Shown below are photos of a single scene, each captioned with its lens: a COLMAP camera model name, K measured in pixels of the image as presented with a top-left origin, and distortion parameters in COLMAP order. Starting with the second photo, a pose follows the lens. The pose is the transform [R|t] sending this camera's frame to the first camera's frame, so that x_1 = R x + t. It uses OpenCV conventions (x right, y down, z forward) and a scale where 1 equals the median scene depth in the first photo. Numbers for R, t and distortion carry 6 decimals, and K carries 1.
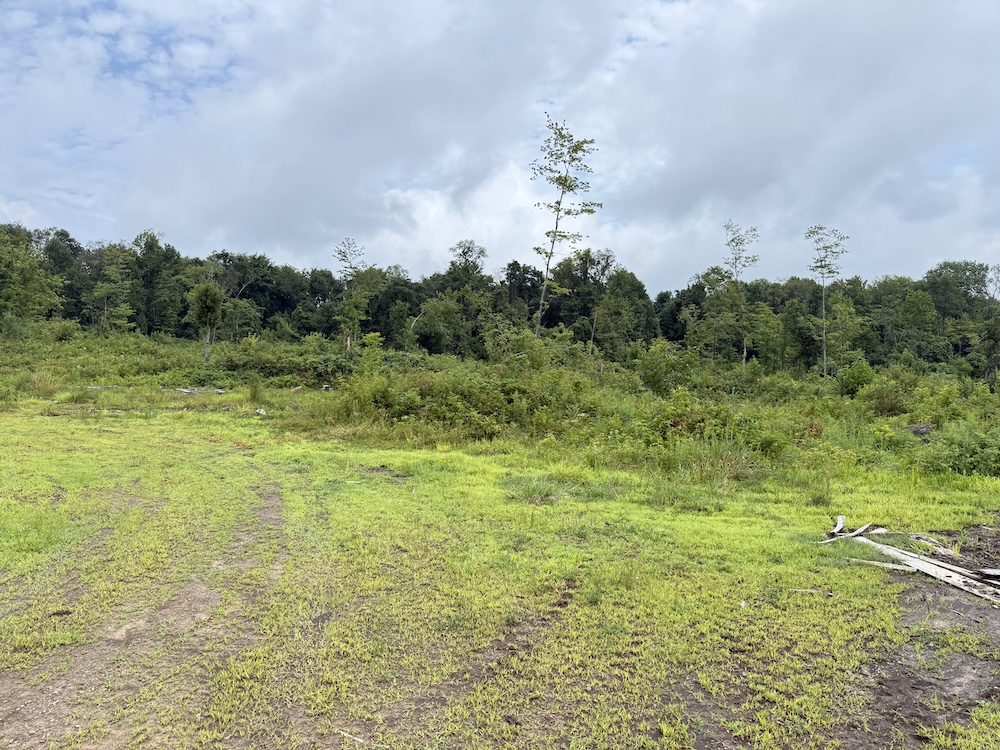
lens RADIAL K [[690.6, 0, 500.0], [0, 690.6, 375.0], [0, 0, 1]] dist [0.005906, -0.000759]
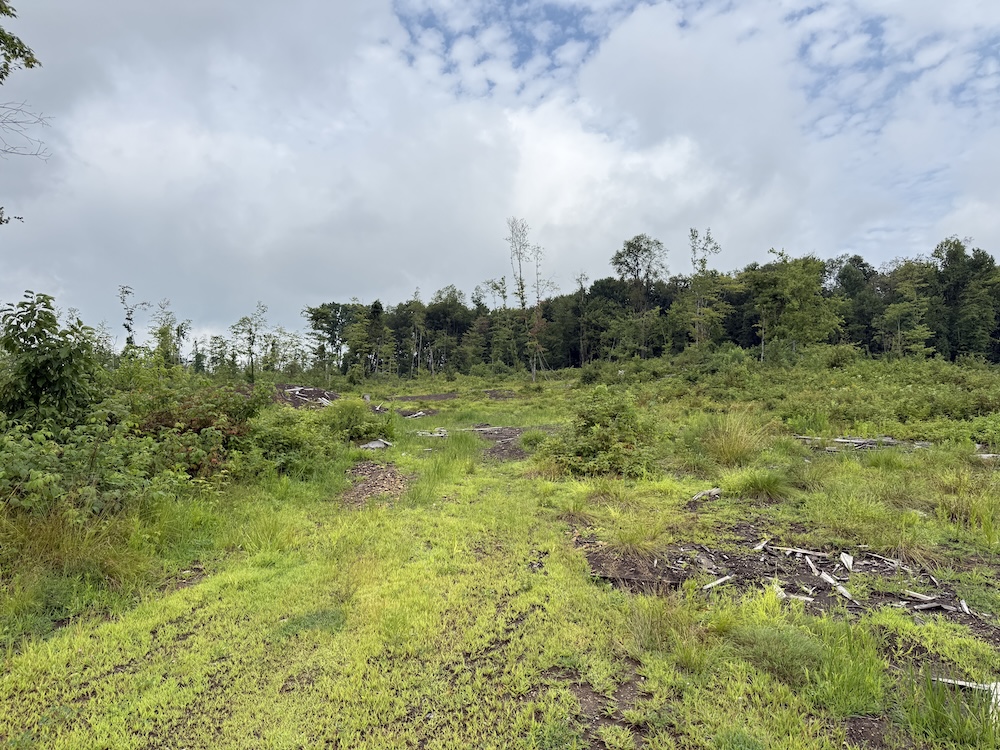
lens RADIAL K [[690.6, 0, 500.0], [0, 690.6, 375.0], [0, 0, 1]] dist [0.005906, -0.000759]
pose [[0.499076, -0.019837, -0.866331, -0.065187], [-0.020668, 0.999181, -0.034785, -0.002766], [0.866312, 0.035266, 0.498258, 0.128465]]
